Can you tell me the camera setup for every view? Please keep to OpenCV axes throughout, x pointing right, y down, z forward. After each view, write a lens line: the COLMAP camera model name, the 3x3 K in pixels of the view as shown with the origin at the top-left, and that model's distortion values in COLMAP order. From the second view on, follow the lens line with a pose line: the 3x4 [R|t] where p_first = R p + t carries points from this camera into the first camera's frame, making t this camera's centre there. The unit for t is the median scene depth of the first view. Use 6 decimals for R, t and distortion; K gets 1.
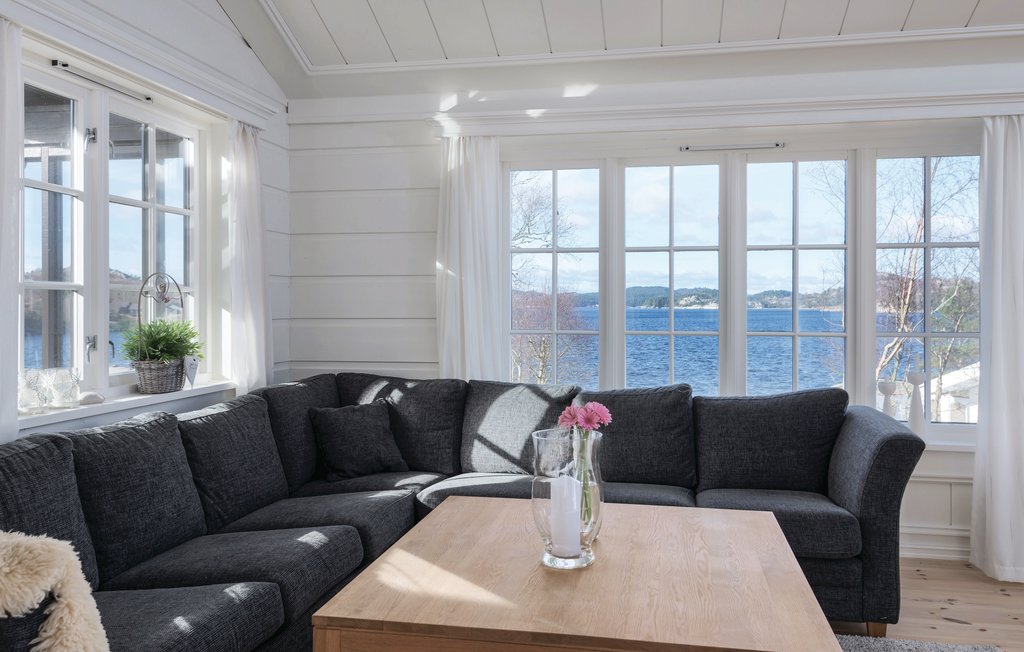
lens RADIAL K [[761.6, 0, 509.4], [0, 761.6, 315.9], [0, 0, 1]] dist [-0.003662, -0.000734]
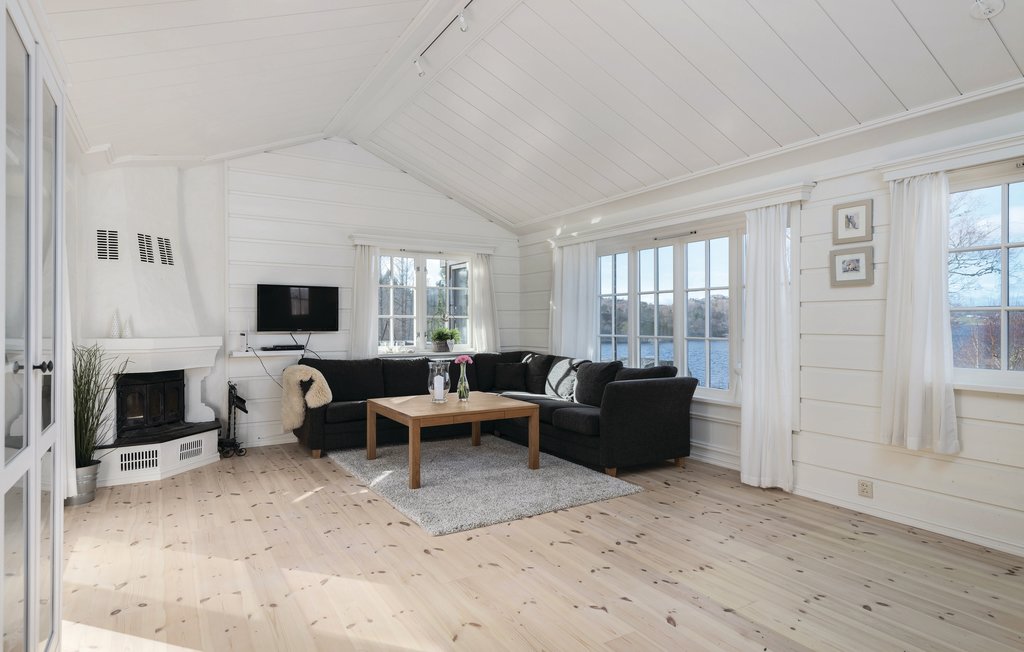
lens RADIAL K [[568.3, 0, 509.9], [0, 568.3, 329.6], [0, 0, 1]] dist [0.016810, -0.000136]
pose [[0.662012, 0.008218, -0.749448, 1.162169], [-0.008493, 0.999958, 0.003463, 0.002919], [0.749445, 0.004073, 0.662054, -0.224289]]
